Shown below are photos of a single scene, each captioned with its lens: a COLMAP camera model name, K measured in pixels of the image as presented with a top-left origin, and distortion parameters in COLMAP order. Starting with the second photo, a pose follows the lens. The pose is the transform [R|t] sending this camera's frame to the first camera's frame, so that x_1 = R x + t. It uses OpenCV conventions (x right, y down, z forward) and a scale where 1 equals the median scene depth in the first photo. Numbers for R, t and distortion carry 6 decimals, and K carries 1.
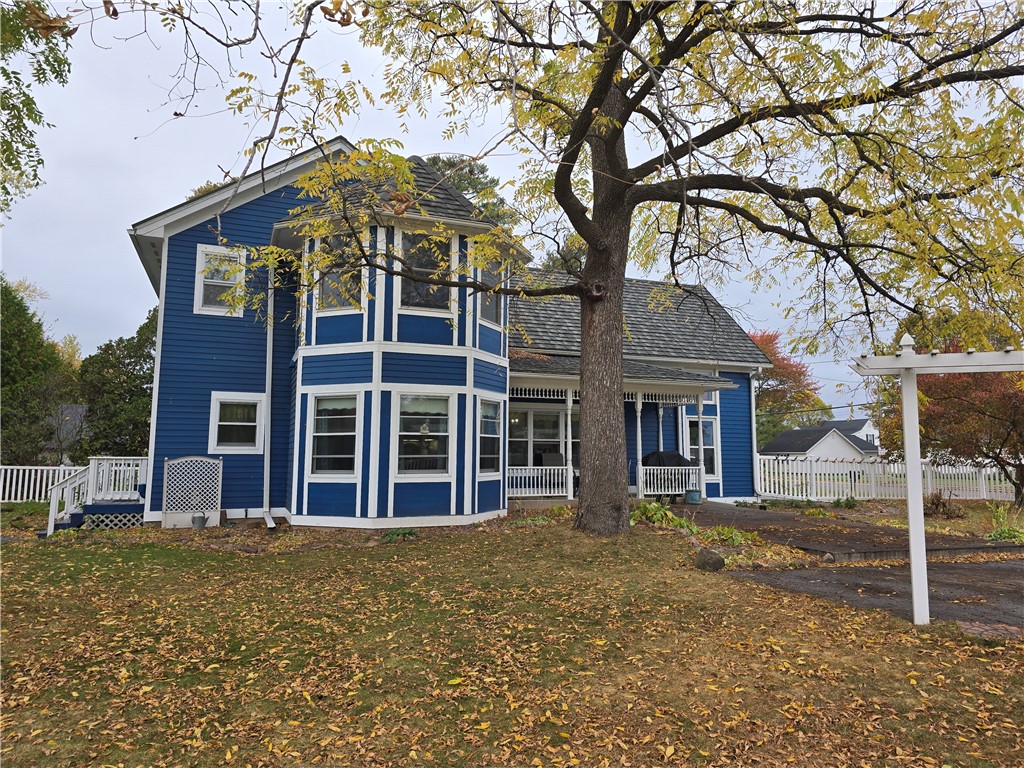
lens RADIAL K [[693.3, 0, 524.6], [0, 693.3, 368.1], [0, 0, 1]] dist [0.086812, -0.105491]
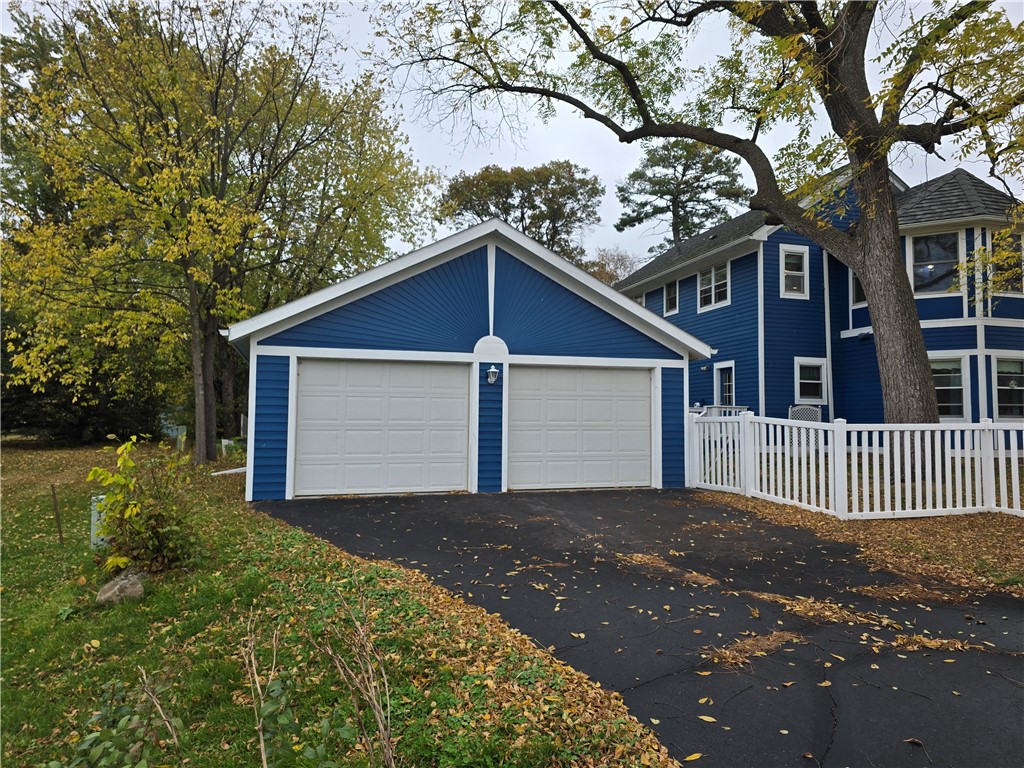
lens RADIAL K [[693.3, 0, 524.6], [0, 693.3, 368.1], [0, 0, 1]] dist [0.086812, -0.105491]
pose [[0.997776, -0.004218, -0.066530, -0.940801], [0.006955, 0.999137, 0.040959, -0.003252], [0.066300, -0.041331, 0.996943, -0.369291]]
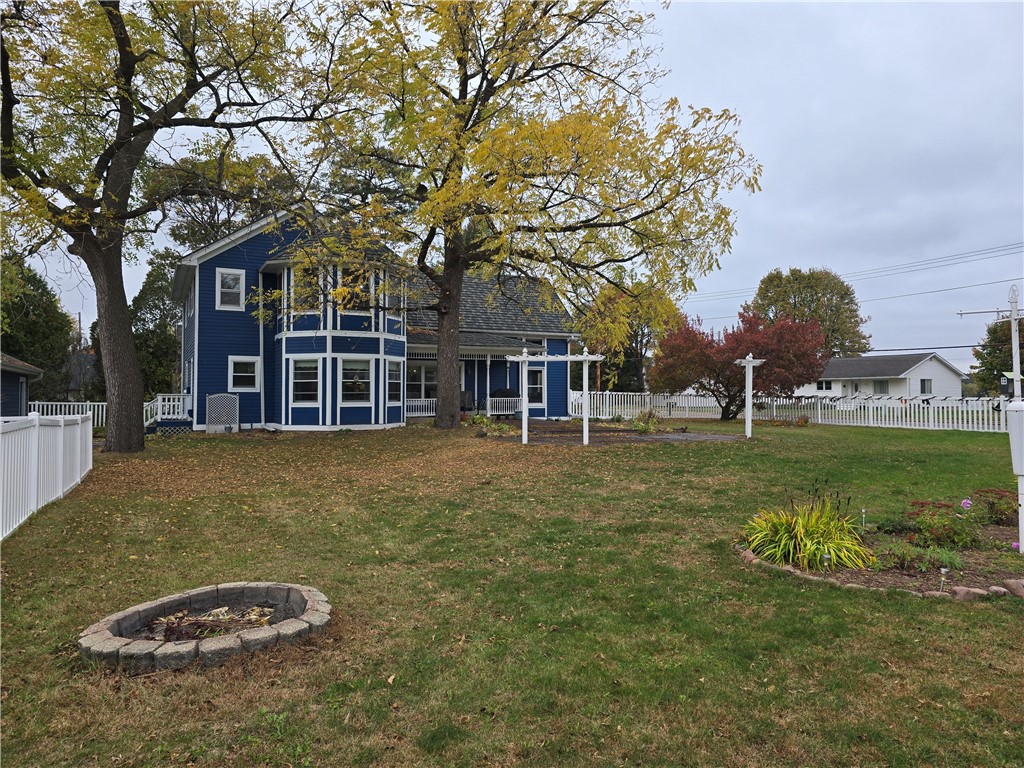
lens RADIAL K [[693.3, 0, 524.6], [0, 693.3, 368.1], [0, 0, 1]] dist [0.086812, -0.105491]
pose [[0.995512, -0.003270, 0.094581, 0.119505], [-0.005004, 0.996186, 0.087110, -0.097069], [-0.094505, -0.087192, 0.991699, -0.830366]]
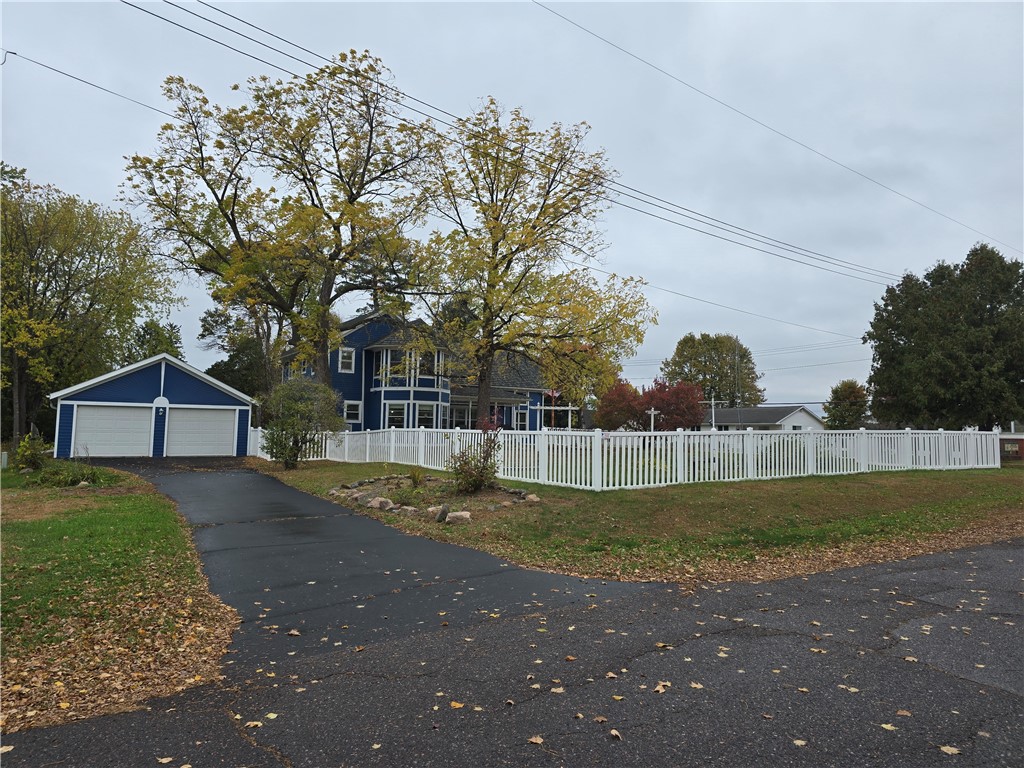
lens RADIAL K [[693.3, 0, 524.6], [0, 693.3, 368.1], [0, 0, 1]] dist [0.086812, -0.105491]
pose [[0.981458, 0.031964, 0.188996, -0.294617], [-0.037953, 0.998883, 0.028152, -0.218293], [-0.187885, -0.034803, 0.981574, -2.029455]]
